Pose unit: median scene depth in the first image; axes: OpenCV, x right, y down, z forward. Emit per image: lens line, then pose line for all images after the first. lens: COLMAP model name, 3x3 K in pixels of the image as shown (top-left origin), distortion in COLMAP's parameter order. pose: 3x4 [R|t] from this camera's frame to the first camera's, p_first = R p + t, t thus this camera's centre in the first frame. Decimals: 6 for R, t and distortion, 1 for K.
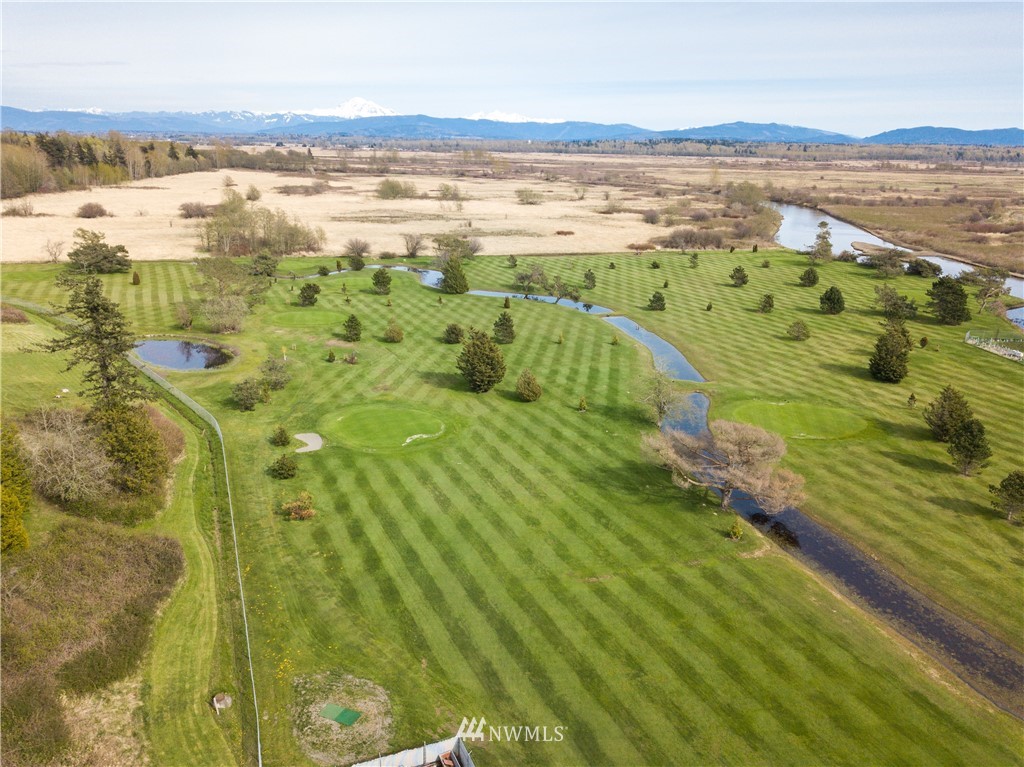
lens RADIAL K [[773.4, 0, 508.1], [0, 773.4, 384.4], [0, 0, 1]] dist [0.014329, -0.005734]
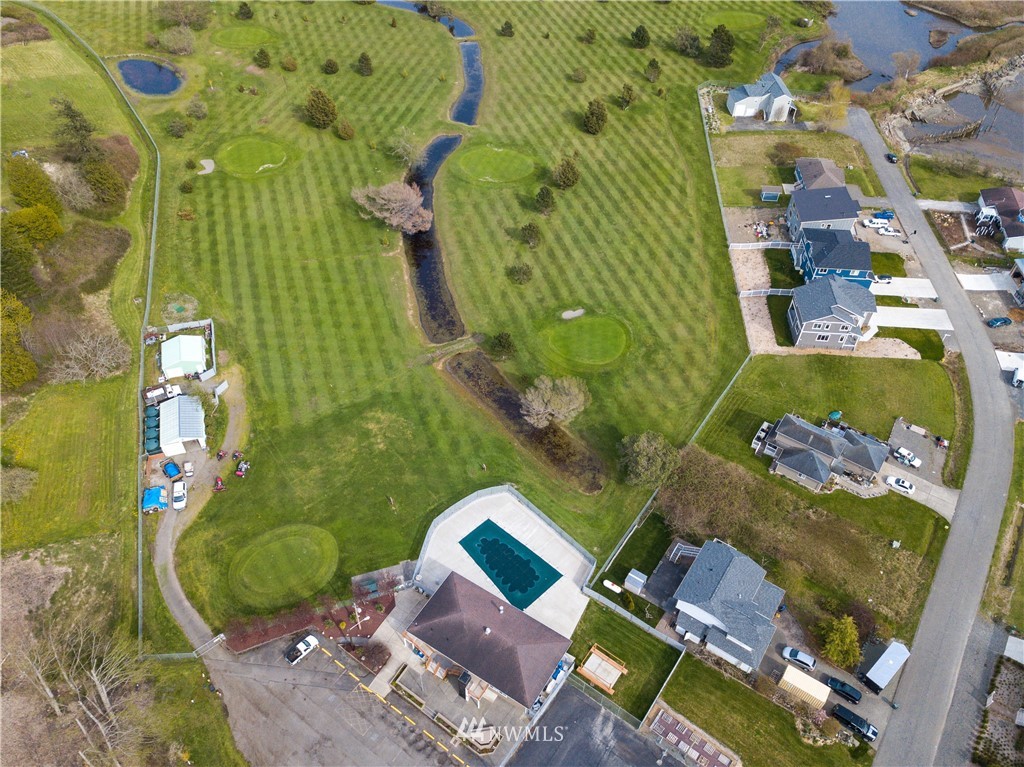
lens RADIAL K [[773.4, 0, 508.1], [0, 773.4, 384.4], [0, 0, 1]] dist [0.014329, -0.005734]
pose [[0.992642, 0.091319, -0.079511, 0.171309], [-0.041670, 0.874191, 0.483792, -0.104522], [0.113687, -0.476919, 0.871564, -0.203525]]
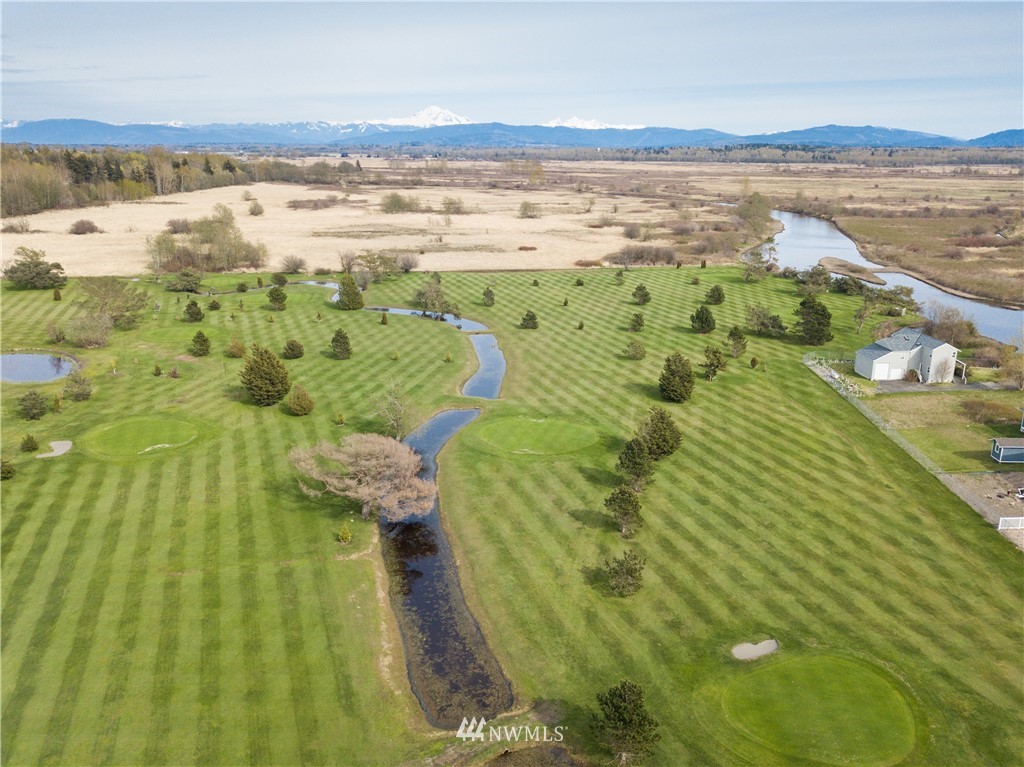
lens RADIAL K [[804.9, 0, 519.8], [0, 804.9, 383.4], [0, 0, 1]] dist [0.013866, -0.004969]
pose [[0.996531, 0.011976, -0.082353, 0.130354], [-0.013670, 0.999706, -0.020037, -0.001008], [0.082089, 0.021093, 0.996402, -0.023692]]
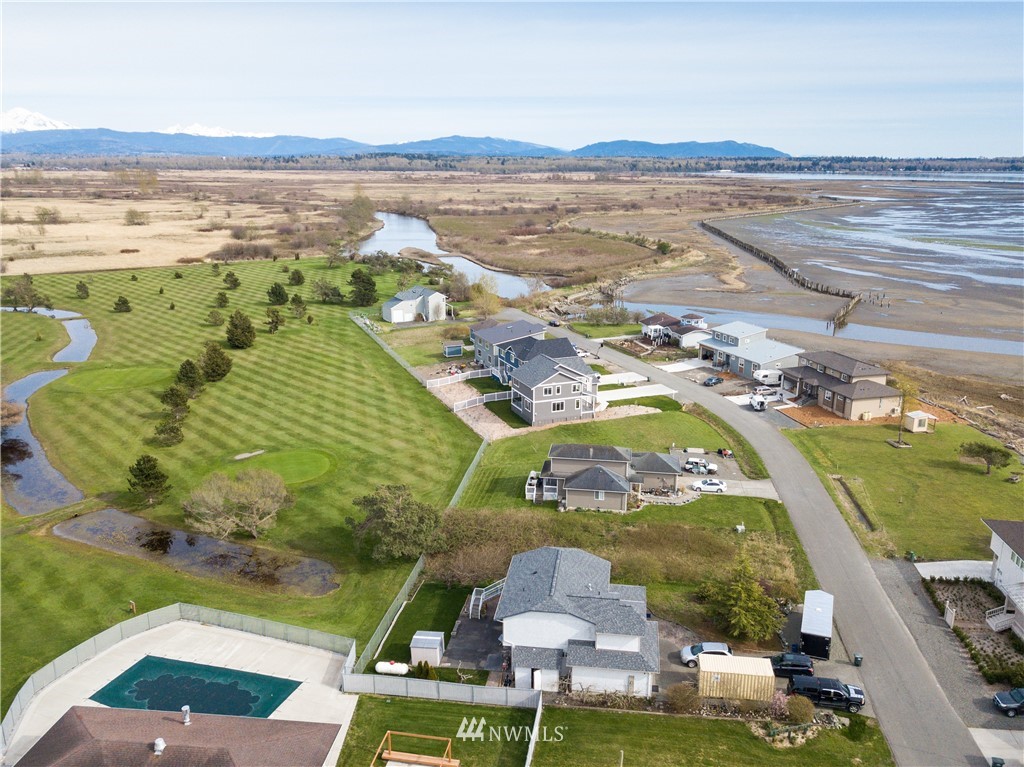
lens RADIAL K [[814.6, 0, 519.8], [0, 814.6, 384.5], [0, 0, 1]] dist [0.012173, -0.006041]
pose [[0.942038, -0.100937, 0.319962, 0.169754], [0.110601, 0.993791, -0.012127, 0.044086], [-0.316751, 0.046812, 0.947353, -0.160614]]
